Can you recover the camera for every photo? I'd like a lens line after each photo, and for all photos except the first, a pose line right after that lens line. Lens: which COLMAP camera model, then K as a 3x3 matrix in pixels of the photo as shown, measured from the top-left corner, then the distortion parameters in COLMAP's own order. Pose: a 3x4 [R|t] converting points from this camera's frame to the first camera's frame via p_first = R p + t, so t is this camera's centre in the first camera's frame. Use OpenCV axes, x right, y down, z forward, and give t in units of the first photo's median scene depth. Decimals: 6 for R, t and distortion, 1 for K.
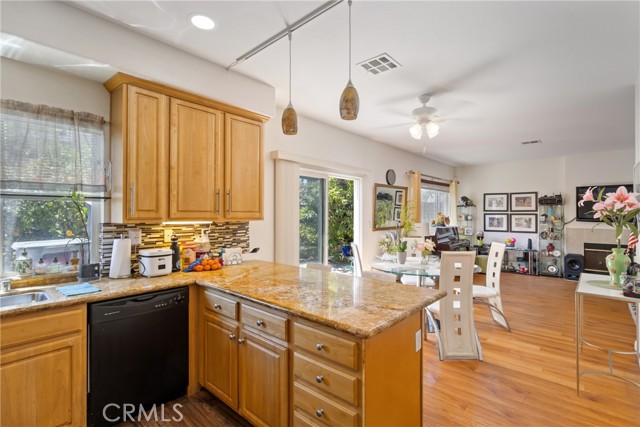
lens RADIAL K [[300.6, 0, 323.7], [0, 300.6, 210.6], [0, 0, 1]] dist [0.003866, -0.000993]
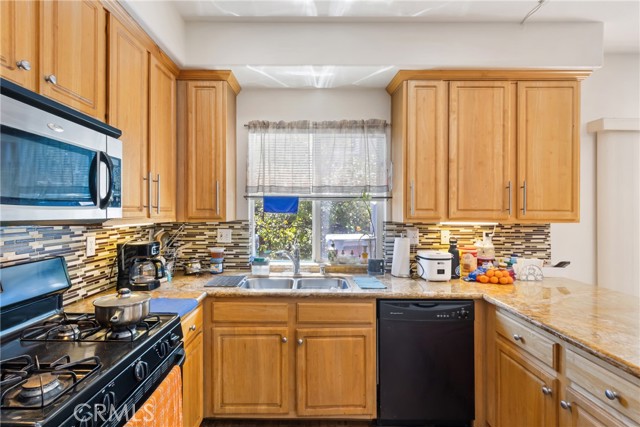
lens RADIAL K [[300.6, 0, 318.6], [0, 300.6, 211.8], [0, 0, 1]] dist [0.003866, -0.000993]
pose [[0.680555, 0.002540, -0.732693, -0.124435], [0.004673, 0.999959, 0.007807, -0.001746], [0.732683, -0.008737, 0.680514, 0.114849]]
